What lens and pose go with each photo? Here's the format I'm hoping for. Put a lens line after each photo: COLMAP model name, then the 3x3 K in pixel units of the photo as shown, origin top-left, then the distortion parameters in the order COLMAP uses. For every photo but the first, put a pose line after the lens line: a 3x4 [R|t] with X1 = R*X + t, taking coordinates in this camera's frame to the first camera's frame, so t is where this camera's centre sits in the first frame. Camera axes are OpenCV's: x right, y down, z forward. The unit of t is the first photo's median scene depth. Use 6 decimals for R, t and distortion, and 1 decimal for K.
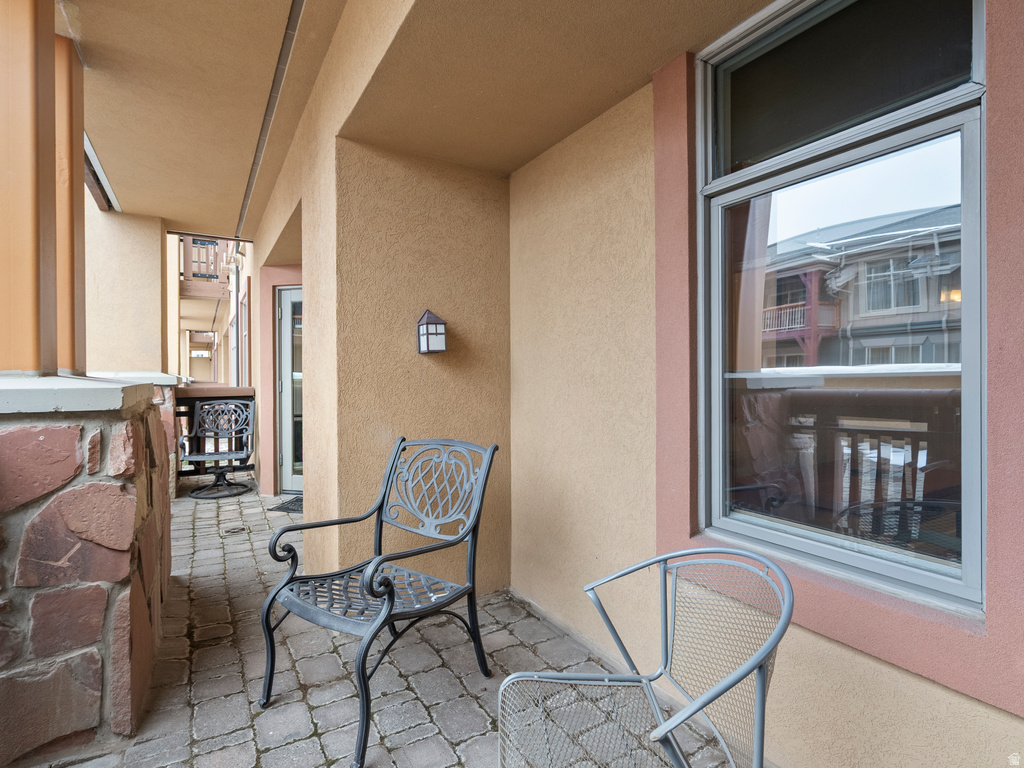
lens RADIAL K [[526.7, 0, 514.7], [0, 526.7, 365.6], [0, 0, 1]] dist [-0.000892, 0.002704]
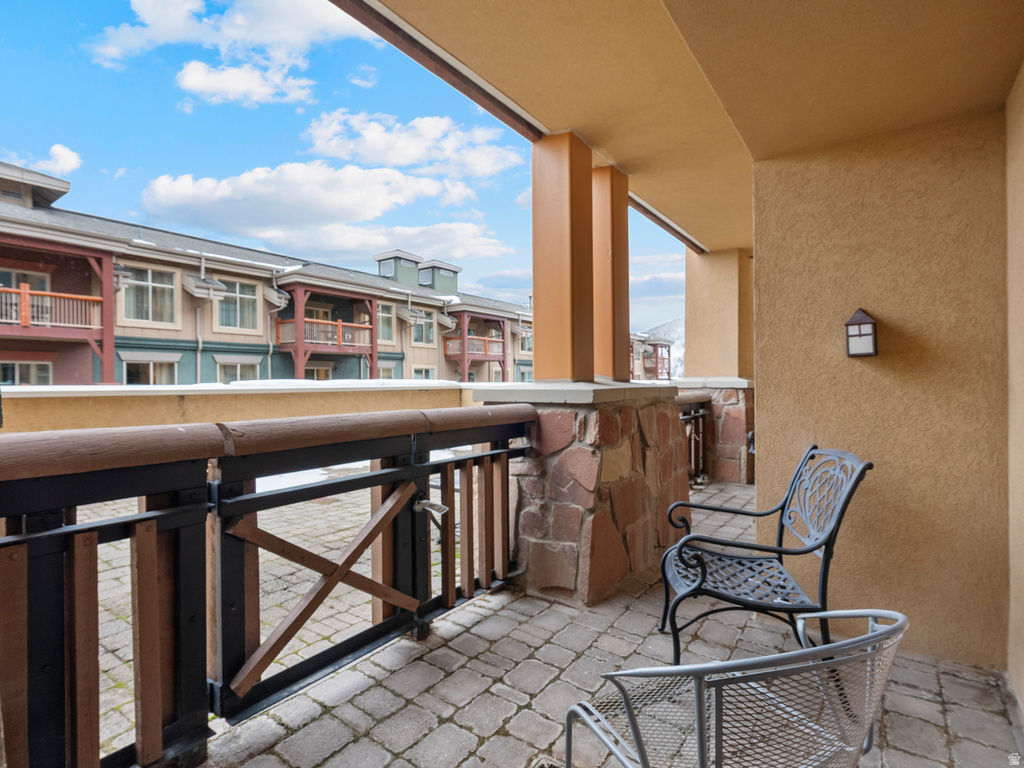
lens RADIAL K [[526.7, 0, 514.7], [0, 526.7, 365.6], [0, 0, 1]] dist [-0.000892, 0.002704]
pose [[0.399071, -0.026236, -0.916544, 0.447801], [0.021173, 0.999588, -0.019394, -0.003580], [0.916675, -0.011666, 0.399462, 0.103999]]
